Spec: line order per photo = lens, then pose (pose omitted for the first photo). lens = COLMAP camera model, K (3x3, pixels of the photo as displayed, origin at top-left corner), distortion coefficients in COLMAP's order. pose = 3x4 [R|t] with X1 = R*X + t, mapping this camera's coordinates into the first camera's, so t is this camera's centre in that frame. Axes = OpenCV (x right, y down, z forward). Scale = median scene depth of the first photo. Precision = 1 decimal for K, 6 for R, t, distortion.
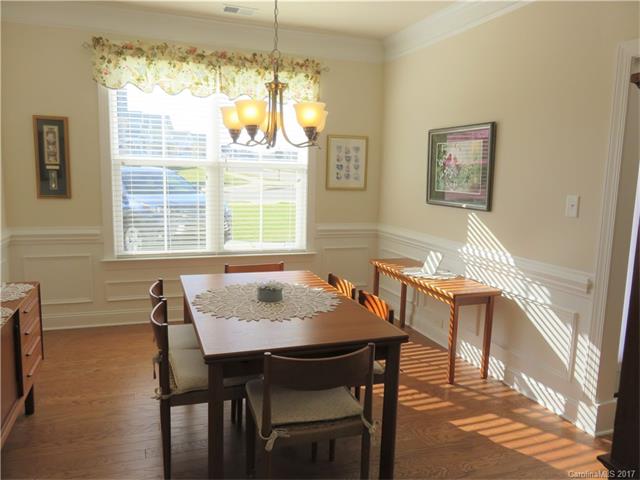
lens RADIAL K [[482.2, 0, 314.5], [0, 482.2, 238.5], [0, 0, 1]] dist [0.006005, 0.006519]
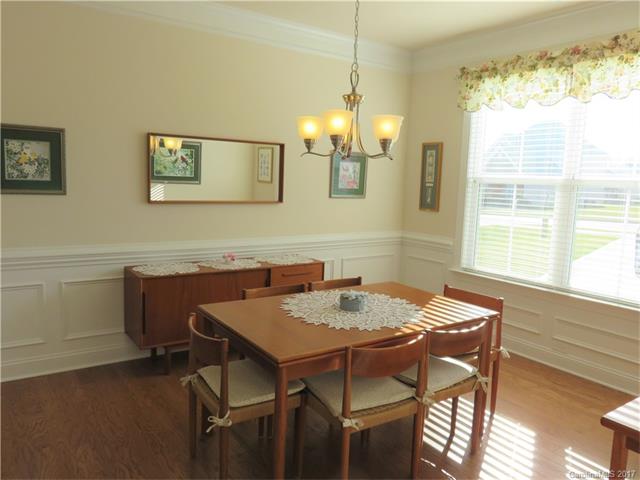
lens RADIAL K [[482.2, 0, 315.0], [0, 482.2, 238.7], [0, 0, 1]] dist [0.006005, 0.006519]
pose [[0.278700, 0.106905, -0.954410, 0.527921], [-0.161660, 0.984827, 0.063105, -0.043864], [0.946674, 0.136703, 0.291753, 0.390569]]
